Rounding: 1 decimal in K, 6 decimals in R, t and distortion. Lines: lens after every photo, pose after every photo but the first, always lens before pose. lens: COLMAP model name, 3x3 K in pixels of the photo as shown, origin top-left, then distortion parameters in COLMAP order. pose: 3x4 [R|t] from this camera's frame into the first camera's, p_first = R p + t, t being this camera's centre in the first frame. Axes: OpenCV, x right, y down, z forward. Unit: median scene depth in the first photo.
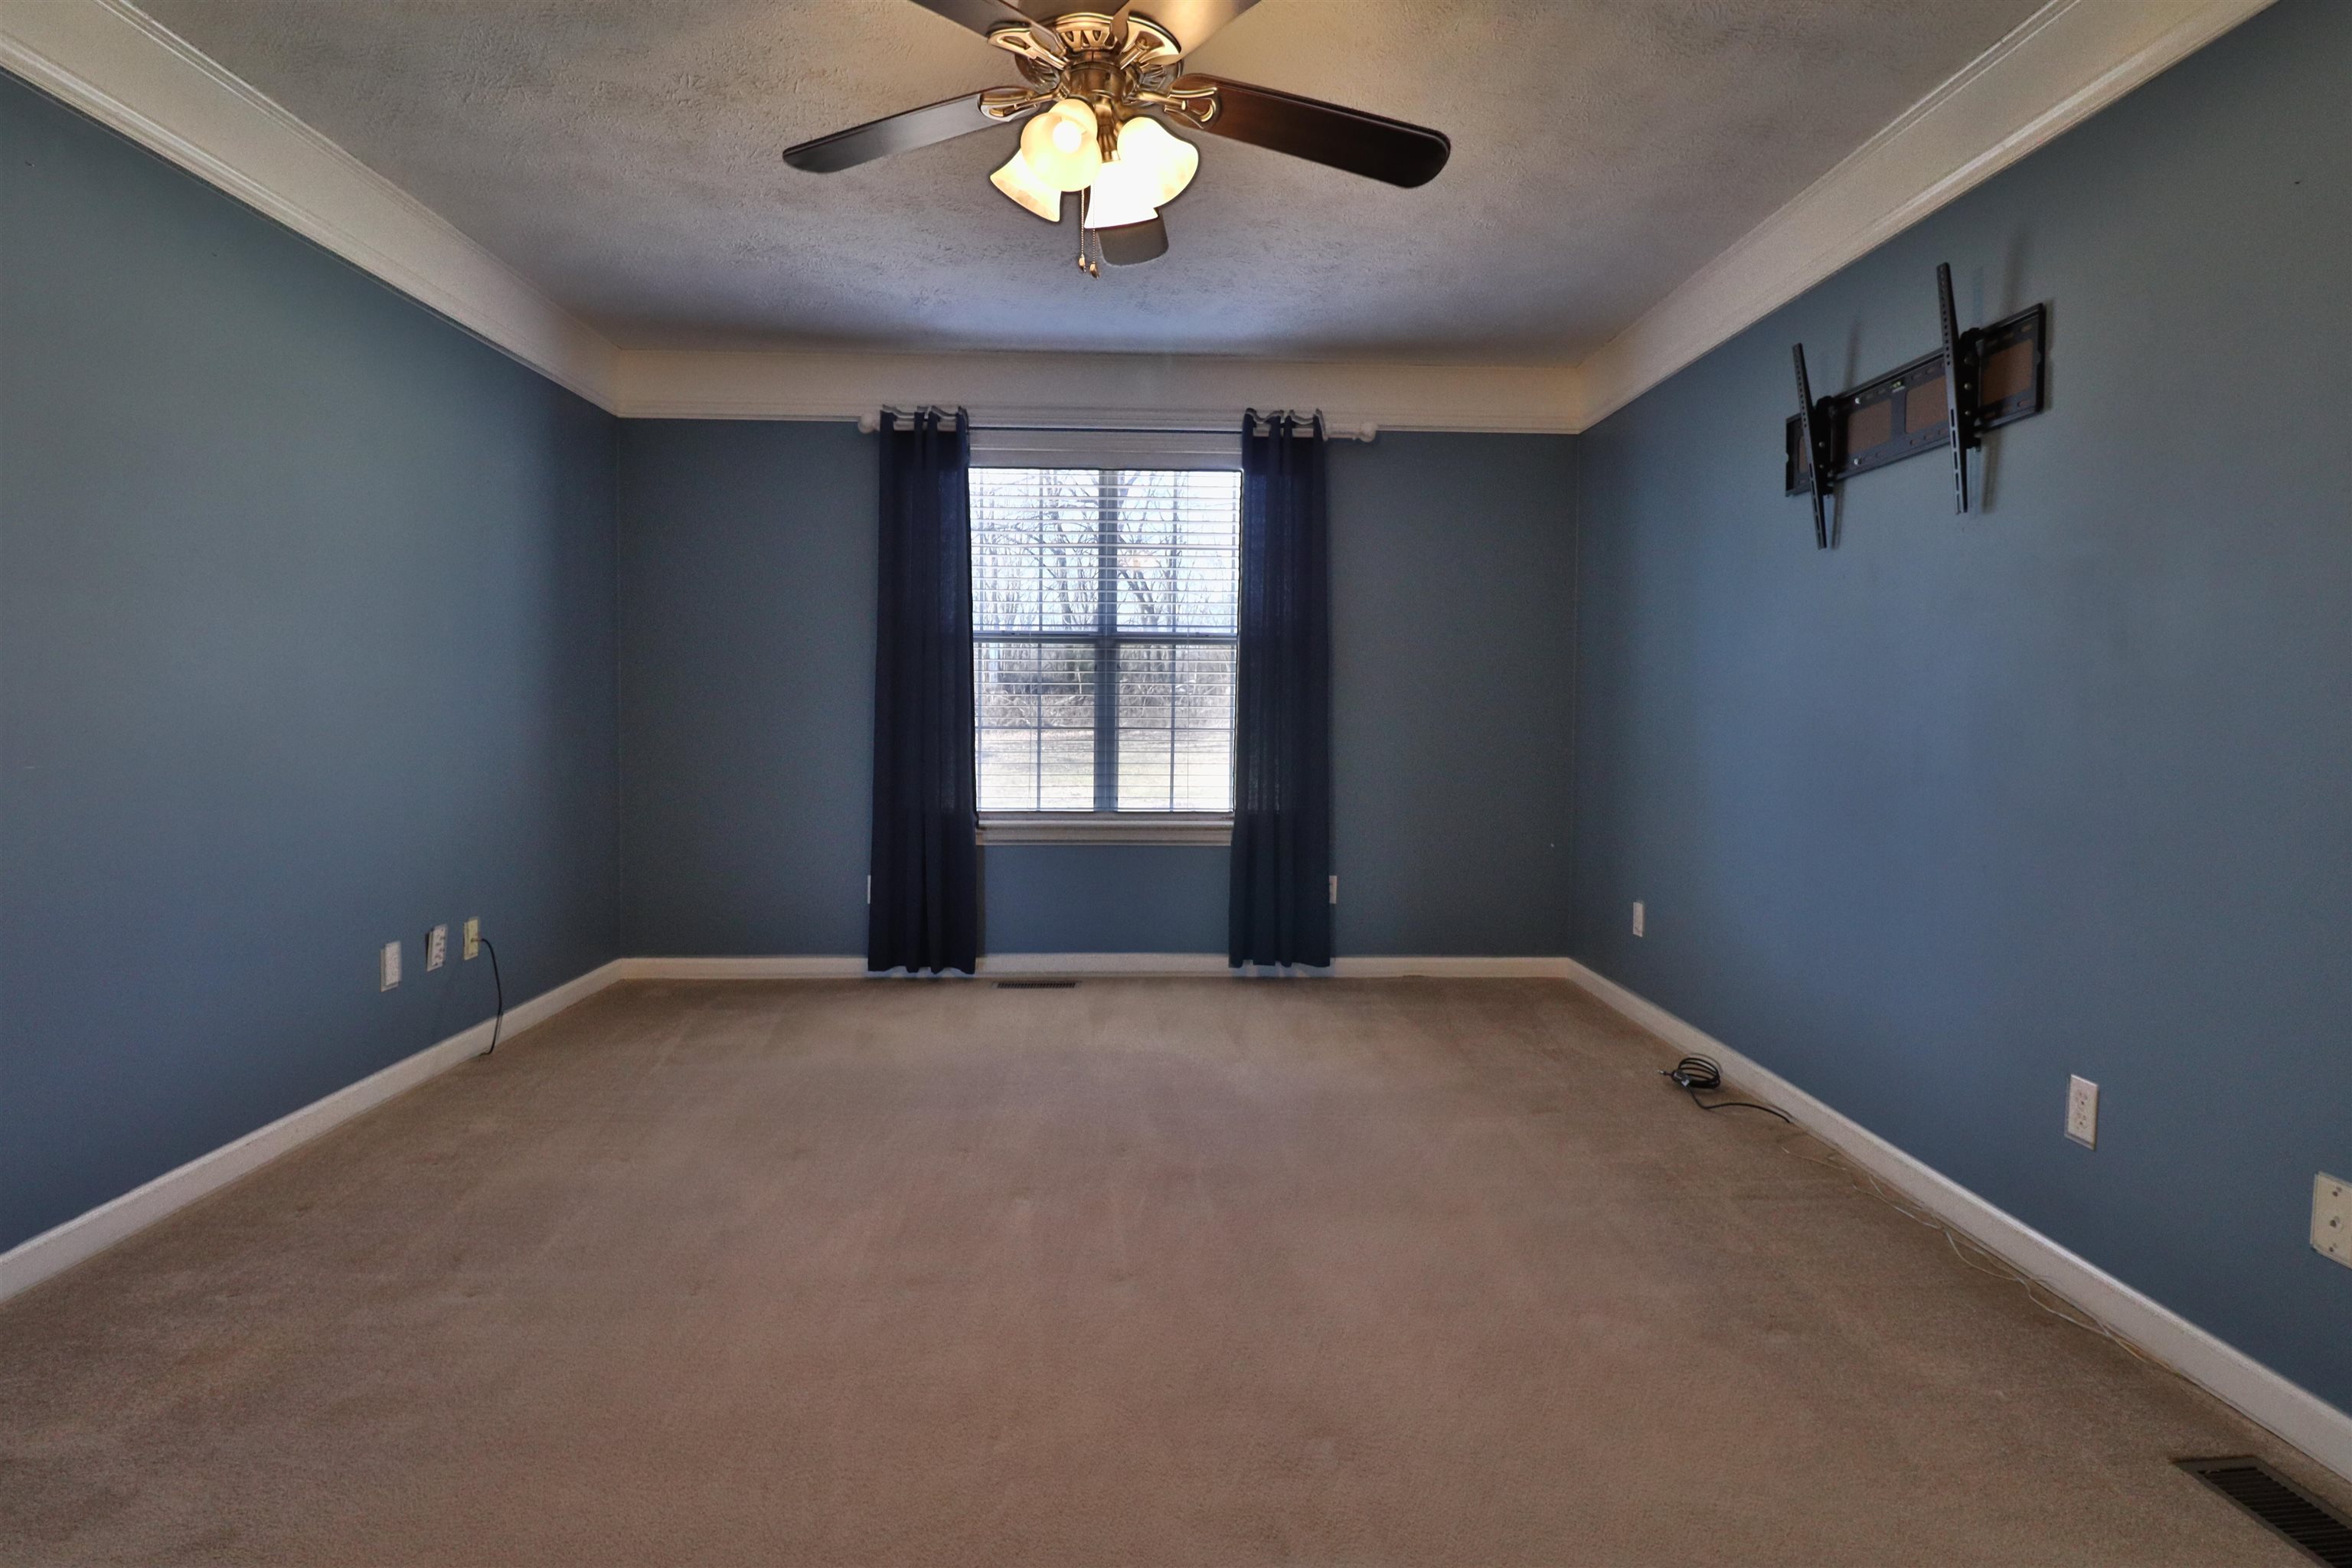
lens RADIAL K [[1216.4, 0, 1198.7], [0, 1216.4, 744.5], [0, 0, 1]] dist [0.000994, -0.013804]
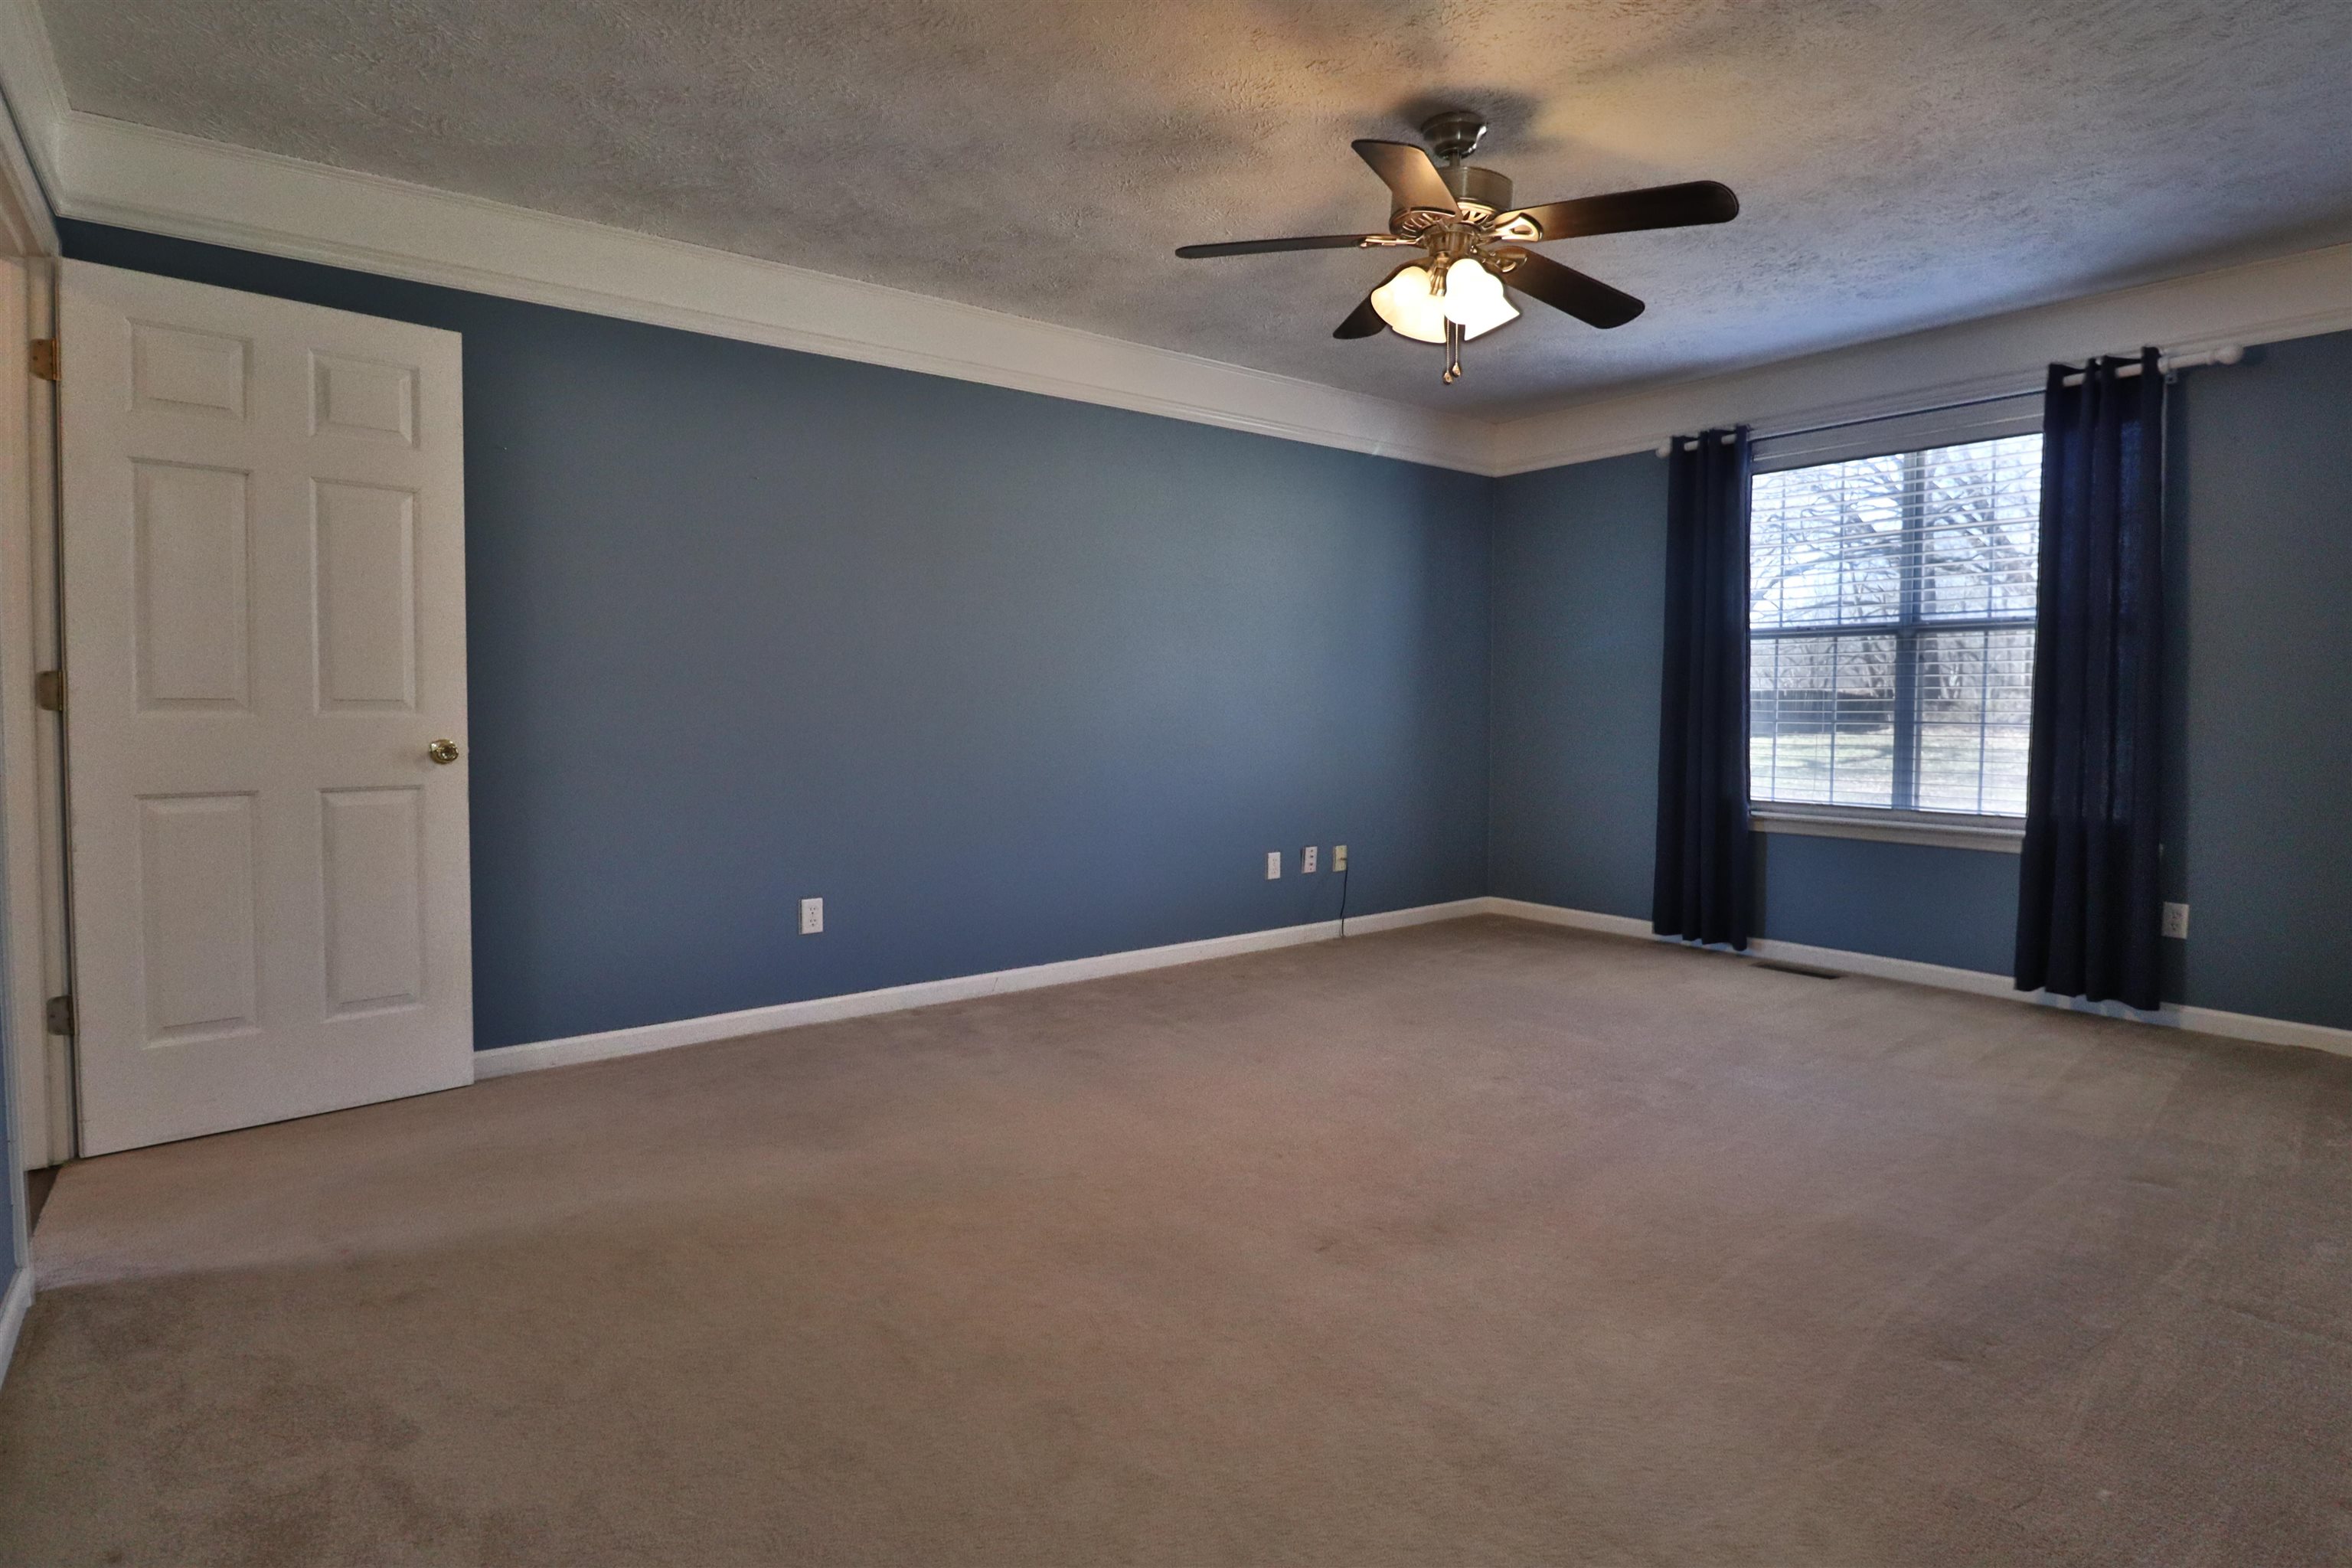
lens RADIAL K [[1216.4, 0, 1198.7], [0, 1216.4, 744.5], [0, 0, 1]] dist [0.000994, -0.013804]
pose [[0.591449, 0.021754, -0.806049, 0.384507], [-0.021777, 0.999702, 0.011001, 0.006043], [0.806048, 0.011046, 0.591747, -0.015093]]
